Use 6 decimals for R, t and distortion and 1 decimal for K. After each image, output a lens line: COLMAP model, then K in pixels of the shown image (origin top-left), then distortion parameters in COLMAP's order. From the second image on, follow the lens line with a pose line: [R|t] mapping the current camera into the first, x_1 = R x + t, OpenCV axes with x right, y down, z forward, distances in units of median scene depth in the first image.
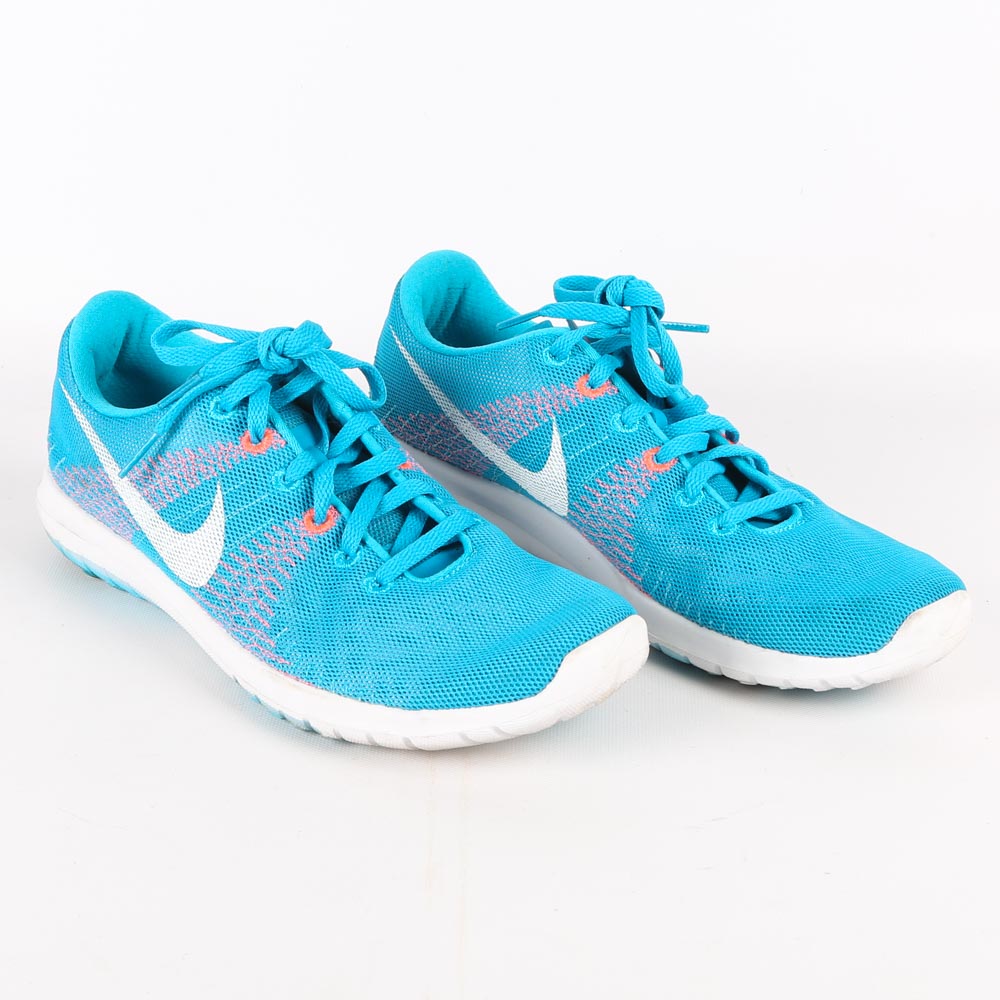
lens RADIAL K [[2273.8, 0, 483.7], [0, 2273.8, 449.1], [0, 0, 1]] dist [0.084104, 0.000000]
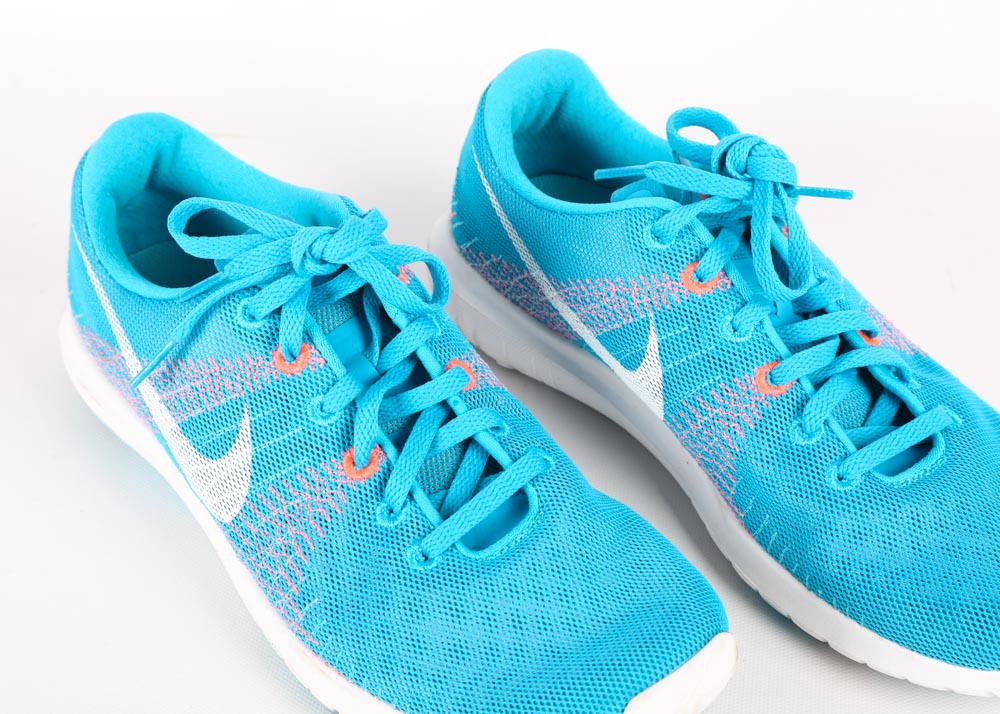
lens RADIAL K [[2188.2, 0, 506.5], [0, 2188.2, 379.4], [0, 0, 1]] dist [0.285233, 0.000000]
pose [[0.995762, 0.051229, -0.076377, 0.042118], [-0.025872, 0.952988, 0.301902, -0.243110], [0.088252, -0.298646, 0.950275, 0.232393]]
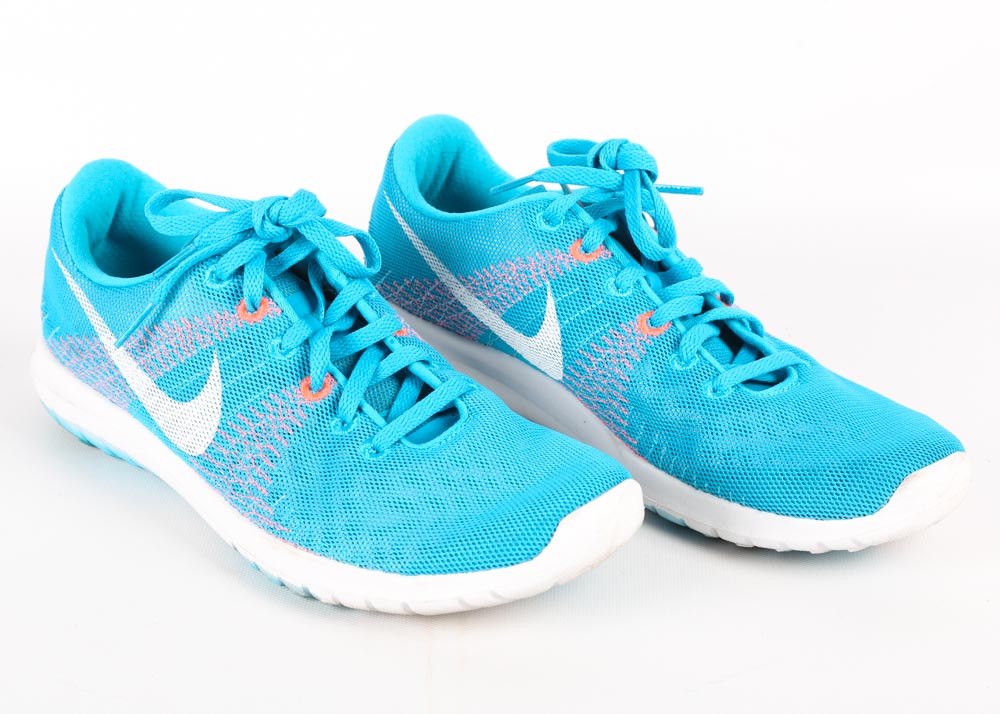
lens RADIAL K [[2358.3, 0, 466.1], [0, 2358.3, 347.2], [0, 0, 1]] dist [0.373810, 0.000000]
pose [[0.999915, -0.010618, -0.007573, 0.002339], [0.010772, 0.999730, 0.020569, -0.007394], [0.007353, -0.020648, 0.999760, -0.044902]]
